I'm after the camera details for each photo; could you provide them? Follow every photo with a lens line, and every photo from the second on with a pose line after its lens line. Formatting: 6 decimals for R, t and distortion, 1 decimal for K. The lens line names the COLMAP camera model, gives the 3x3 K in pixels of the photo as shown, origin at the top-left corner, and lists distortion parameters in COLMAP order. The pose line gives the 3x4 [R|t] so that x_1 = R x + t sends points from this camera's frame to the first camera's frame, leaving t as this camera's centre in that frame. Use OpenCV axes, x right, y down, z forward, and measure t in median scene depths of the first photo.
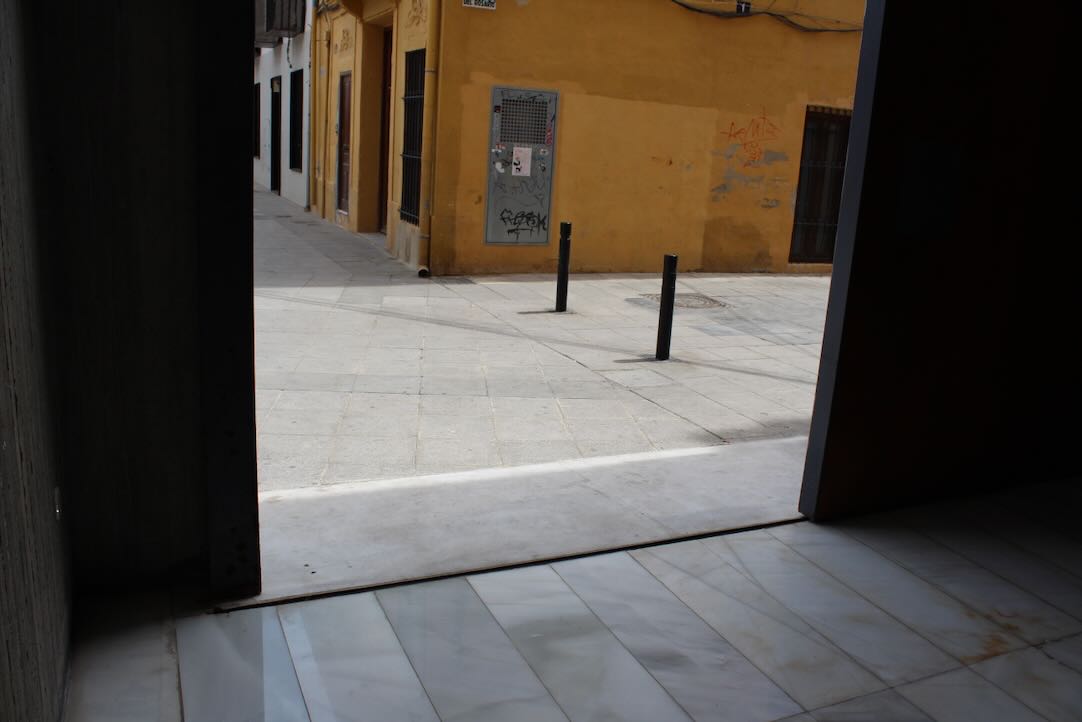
lens RADIAL K [[895.1, 0, 541.0], [0, 895.1, 361.0], [0, 0, 1]] dist [-0.166673, 0.138793]
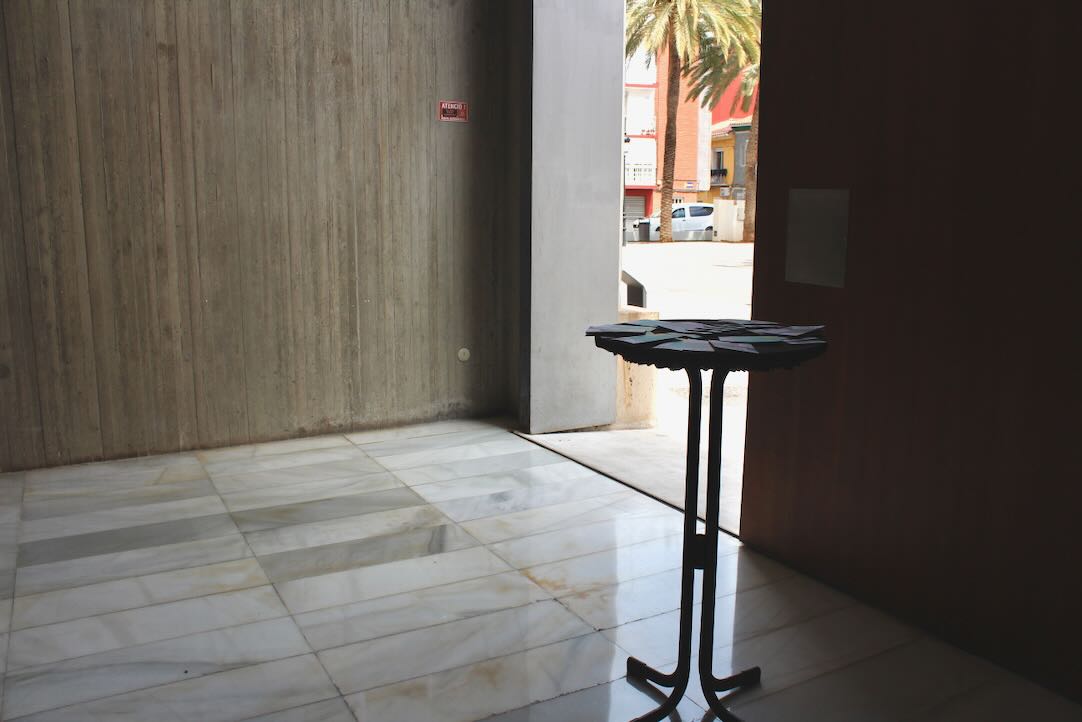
lens RADIAL K [[895.1, 0, 541.0], [0, 895.1, 361.0], [0, 0, 1]] dist [-0.166673, 0.138793]
pose [[0.089183, 0.114267, -0.989439, 1.191151], [-0.244187, 0.965589, 0.089503, -0.063468], [0.965618, 0.233626, 0.114017, 0.515122]]
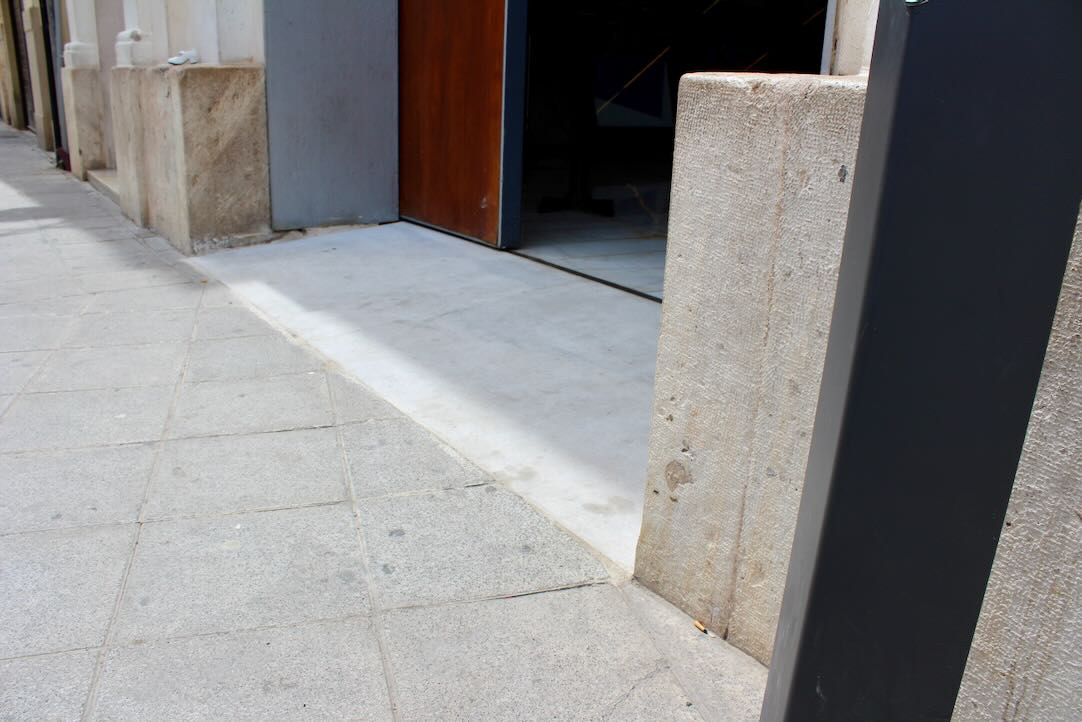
lens RADIAL K [[895.1, 0, 541.0], [0, 895.1, 361.0], [0, 0, 1]] dist [-0.166673, 0.138793]
pose [[-0.172815, -0.361748, 0.916119, -0.652595], [0.192808, 0.899694, 0.391633, -0.100254], [-0.965898, 0.244315, -0.085733, 0.972320]]
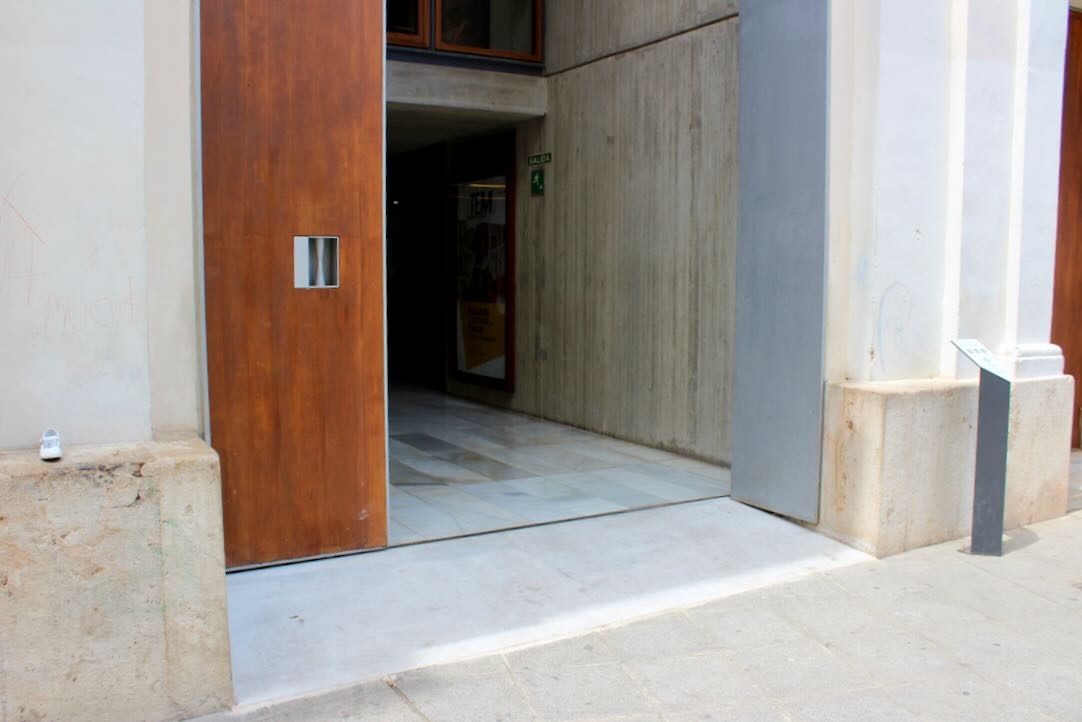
lens RADIAL K [[943.0, 0, 525.7], [0, 943.0, 361.7], [0, 0, 1]] dist [-0.172324, 0.160148]
pose [[-0.991990, -0.053138, -0.114597, 0.242985], [-0.088411, 0.940031, 0.329431, -0.429123], [0.090220, 0.336924, -0.937199, 1.878768]]
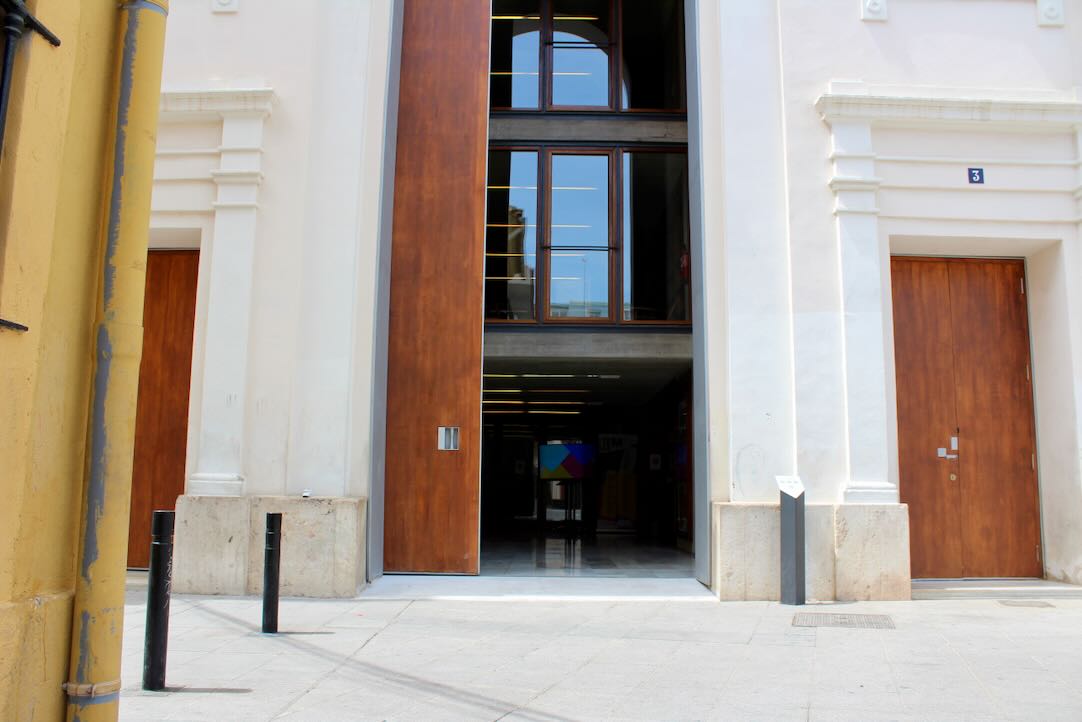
lens RADIAL K [[895.1, 0, 541.0], [0, 895.1, 361.0], [0, 0, 1]] dist [-0.166673, 0.138793]
pose [[-0.908022, -0.007377, 0.418857, -0.780745], [0.038085, 0.994251, 0.100074, -0.578940], [-0.417187, 0.106821, -0.902521, 2.748314]]
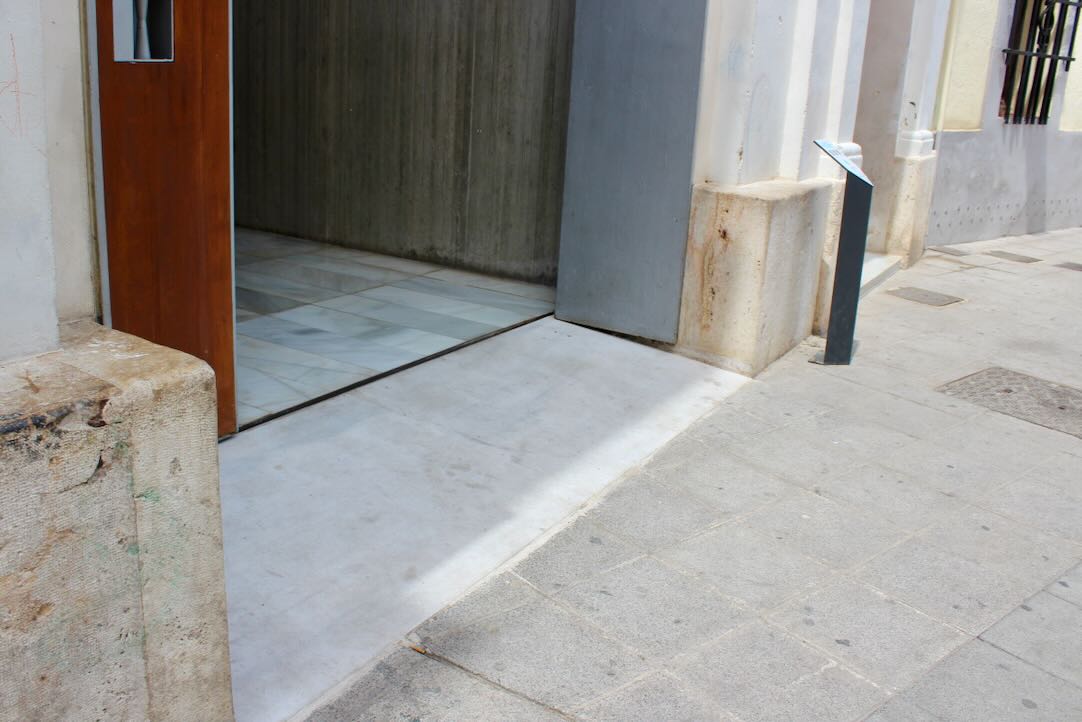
lens RADIAL K [[984.5, 0, 484.5], [0, 984.5, 322.5], [0, 0, 1]] dist [-0.168246, 0.153903]
pose [[-0.842549, 0.044970, -0.536739, 0.527551], [-0.225108, 0.875905, 0.426752, -0.326952], [0.489323, 0.480384, -0.727870, 1.563193]]
